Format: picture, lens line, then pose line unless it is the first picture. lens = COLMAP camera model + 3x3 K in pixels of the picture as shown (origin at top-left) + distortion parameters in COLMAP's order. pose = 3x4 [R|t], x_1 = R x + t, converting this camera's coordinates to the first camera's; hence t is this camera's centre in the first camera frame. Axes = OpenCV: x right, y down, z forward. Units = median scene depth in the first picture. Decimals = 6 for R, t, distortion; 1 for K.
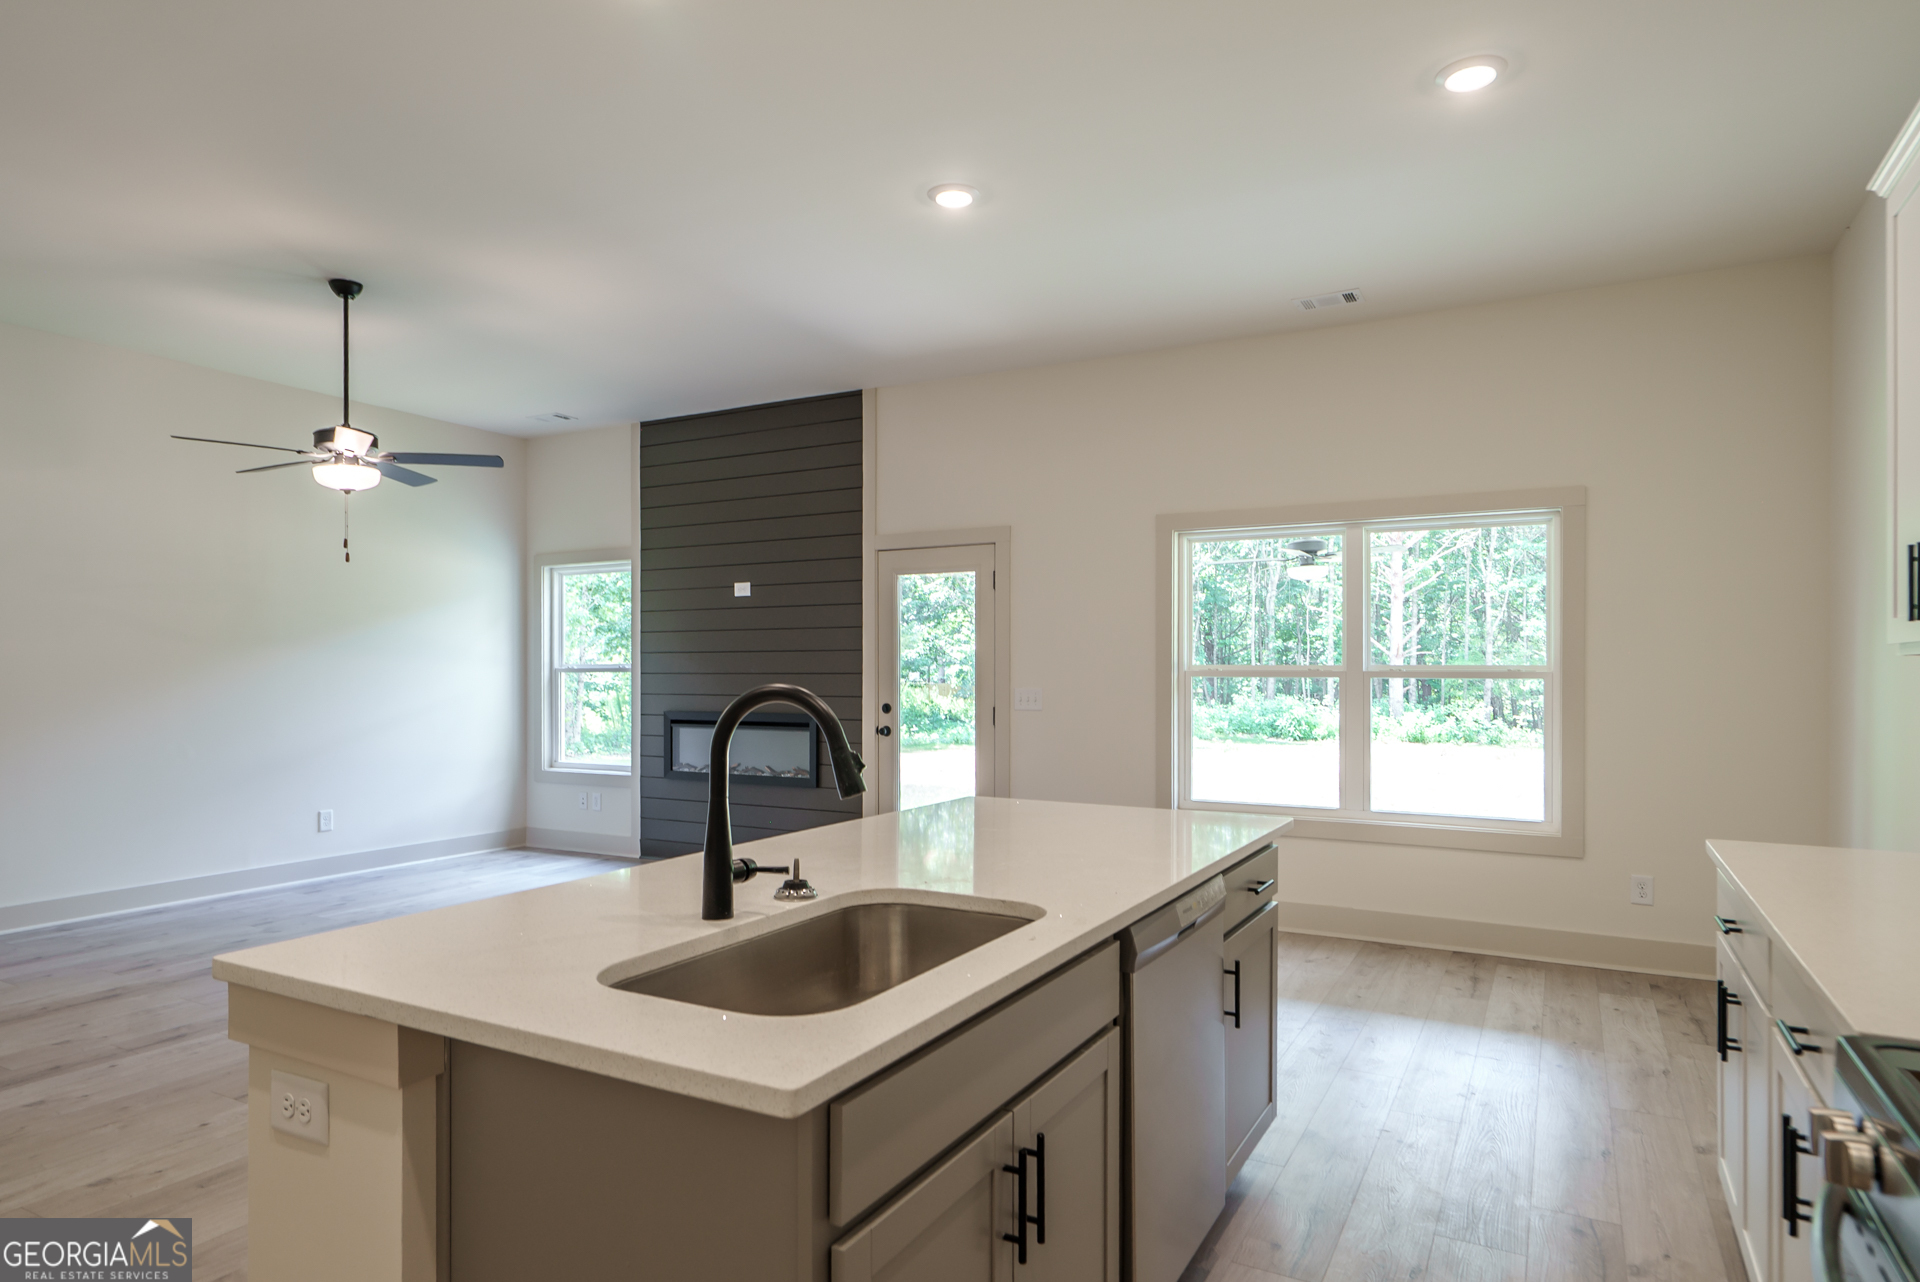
lens RADIAL K [[1118.8, 0, 955.0], [0, 1118.8, 664.0], [0, 0, 1]] dist [0.004085, 0.001760]
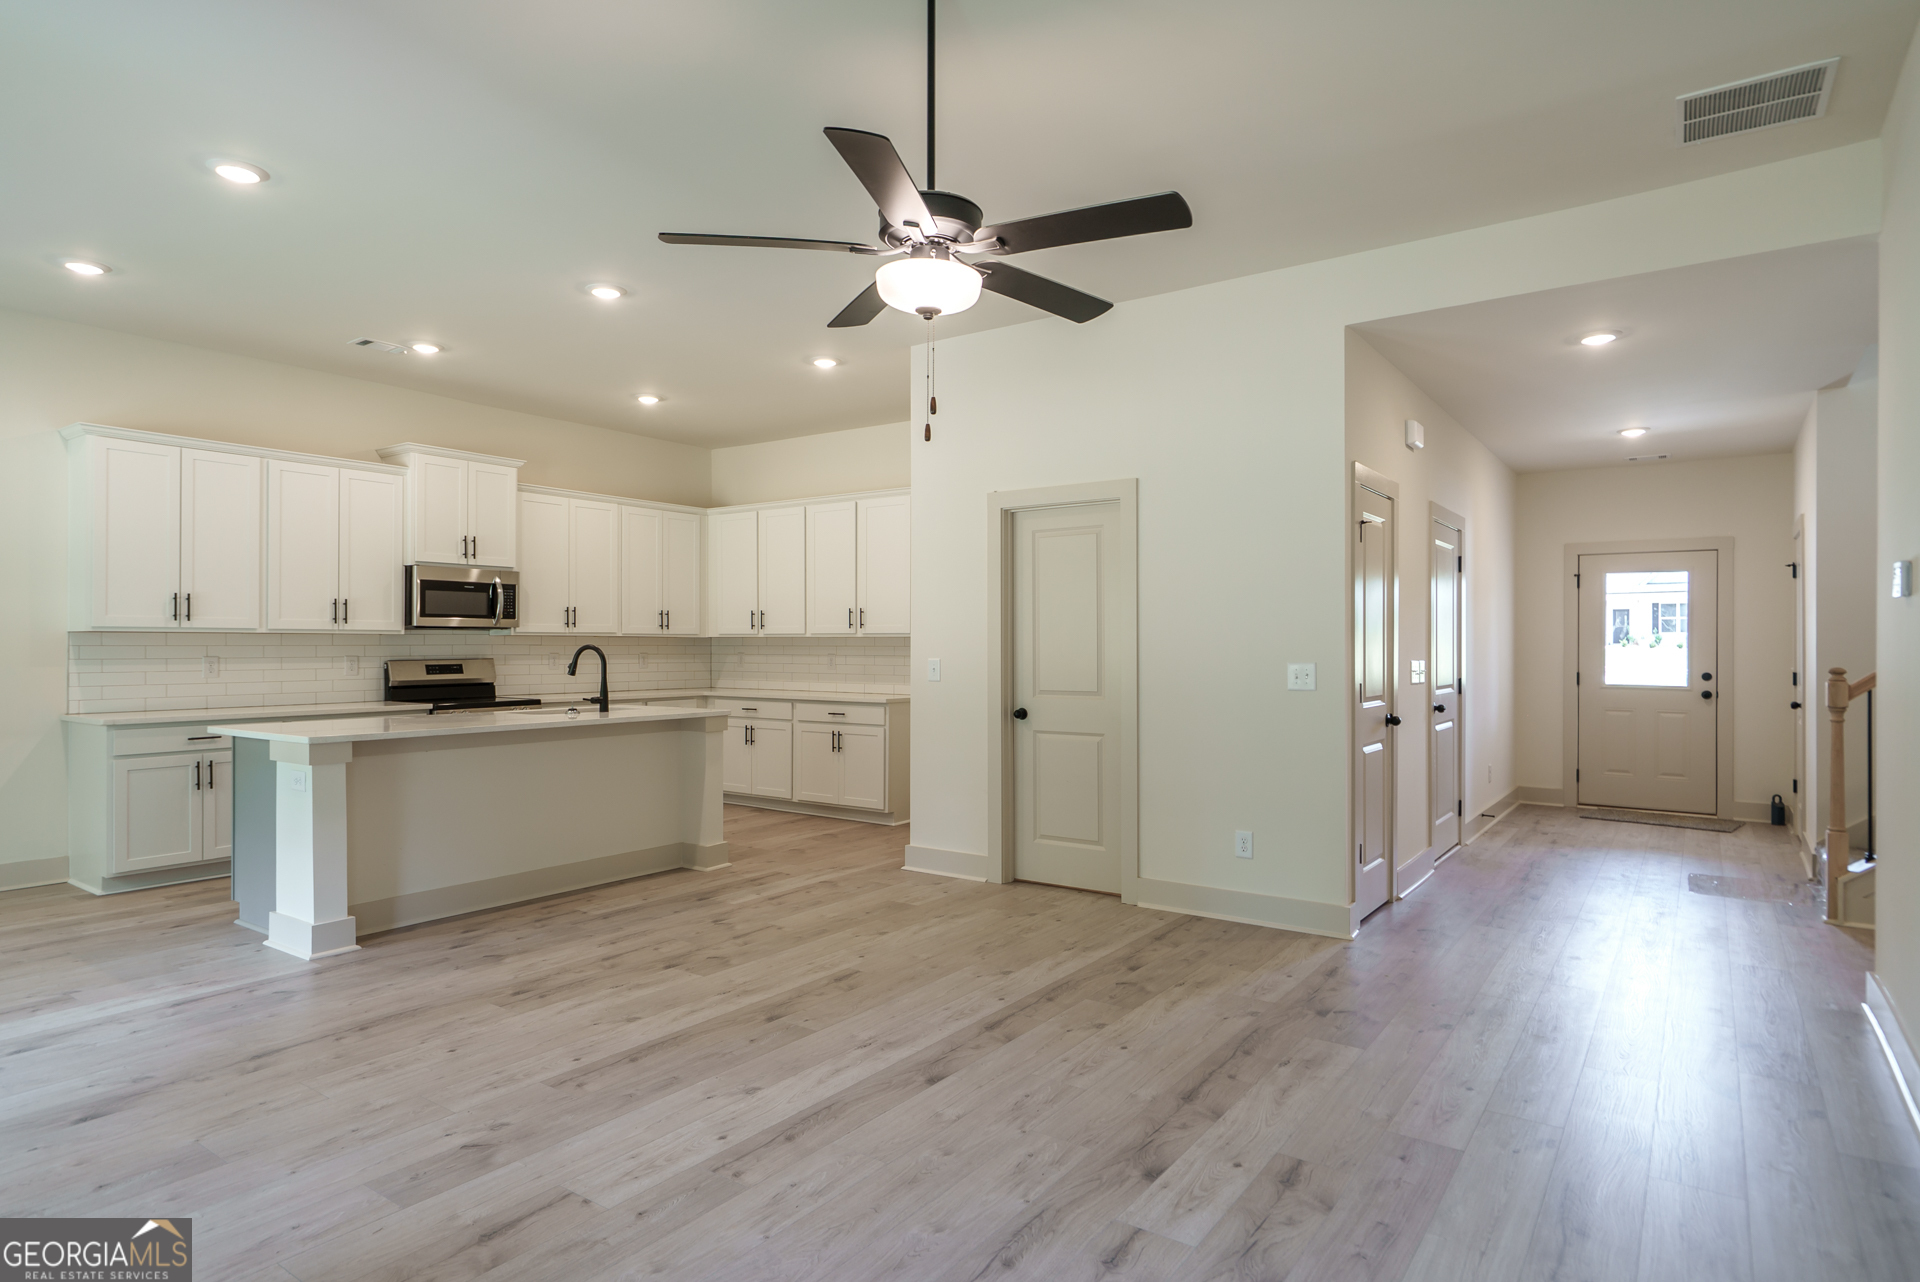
lens RADIAL K [[1055.3, 0, 960.0], [0, 1055.3, 641.0], [0, 0, 1]] dist [0.004852, 0.000463]
pose [[-0.993271, -0.002363, 0.115785, -0.447926], [-0.003188, 0.999971, -0.006946, 0.008660], [-0.115765, -0.007269, -0.993250, 1.097839]]
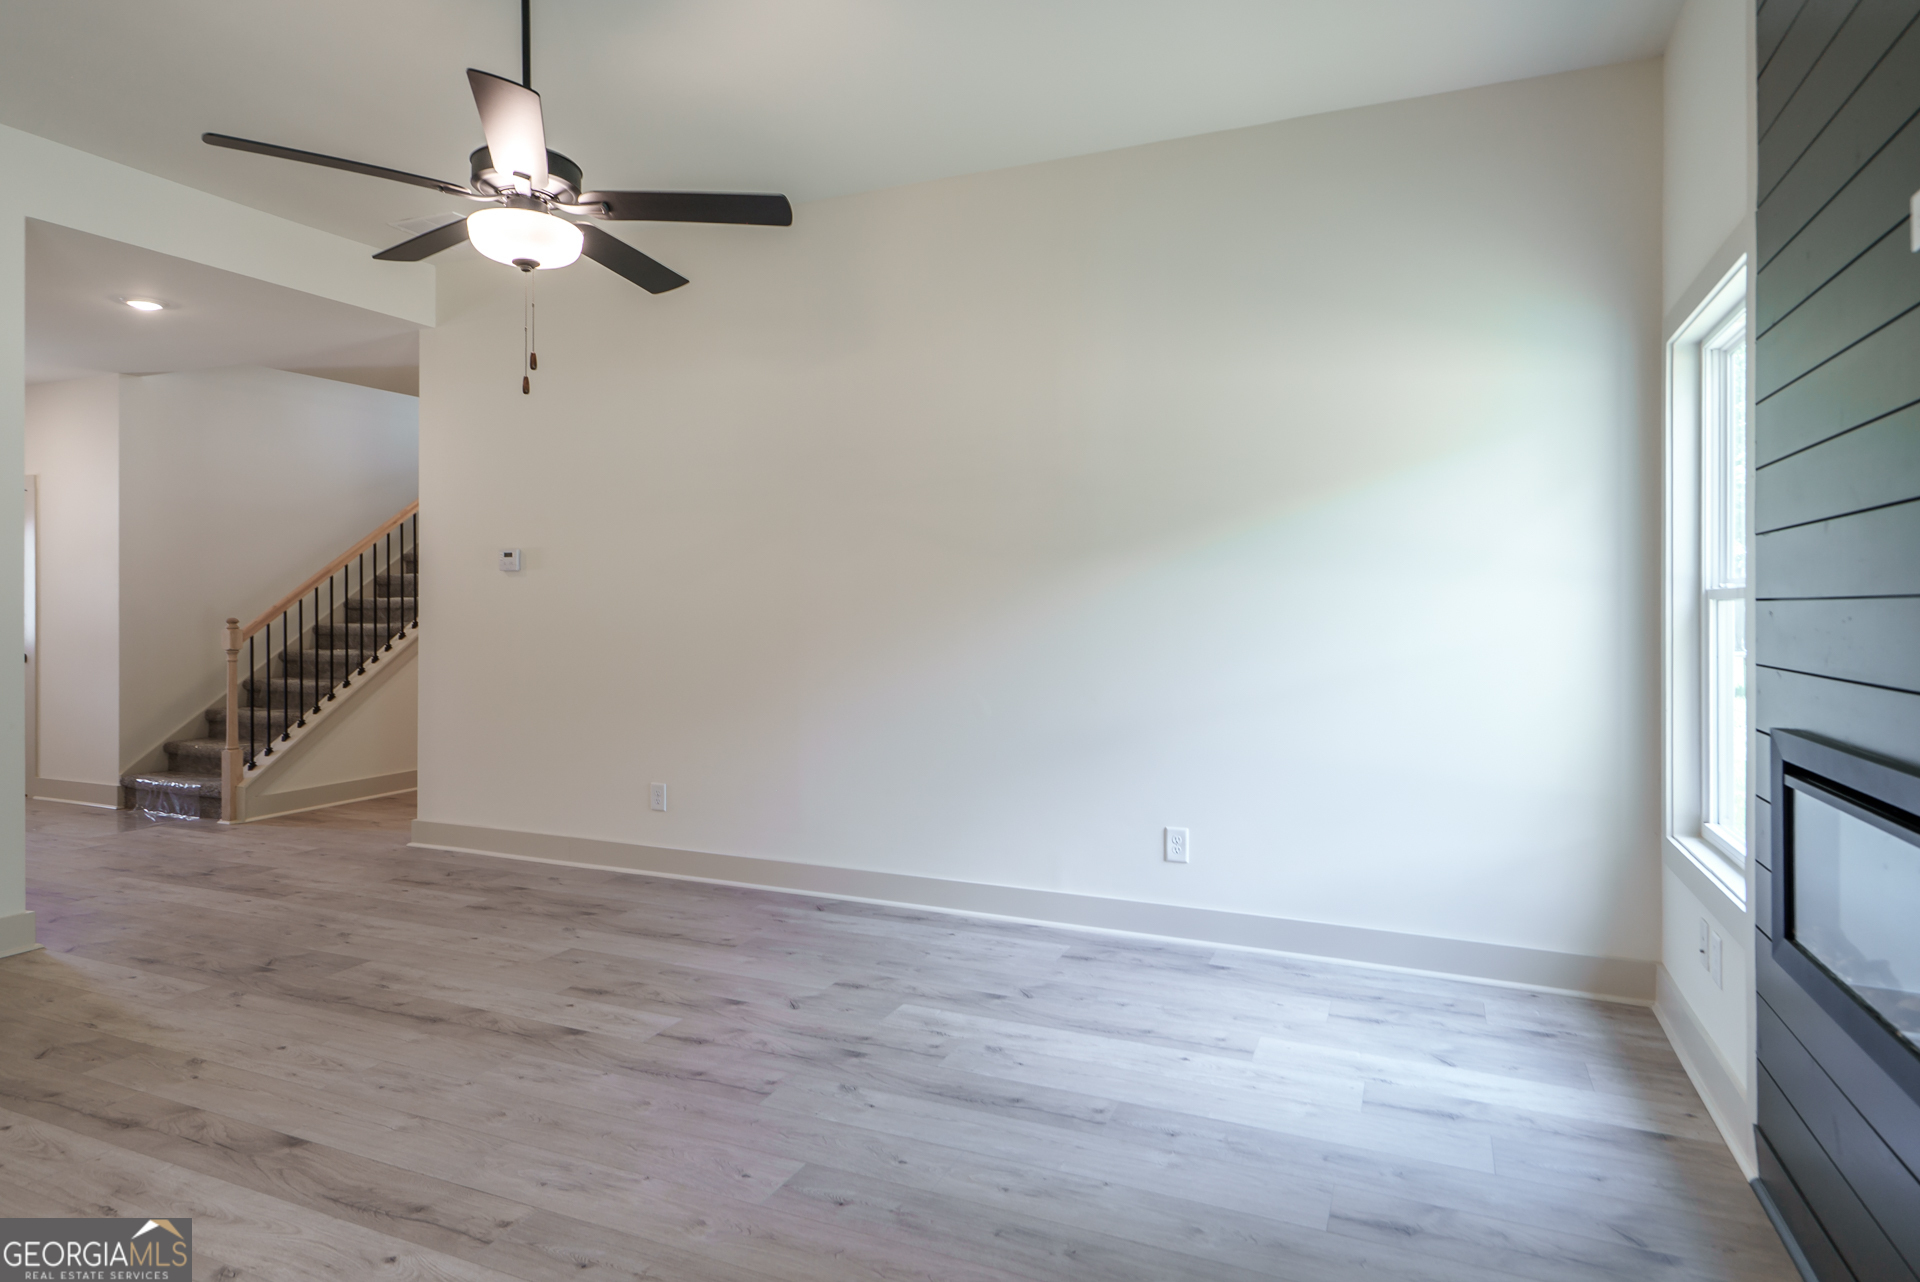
lens RADIAL K [[1072.5, 0, 958.5], [0, 1072.5, 599.9], [0, 0, 1]] dist [0.000303, 0.001021]
pose [[0.088729, -0.004034, -0.996048, 0.002717], [0.003719, 0.999986, -0.003719, 0.009973], [0.996049, -0.003375, 0.088742, 0.843254]]
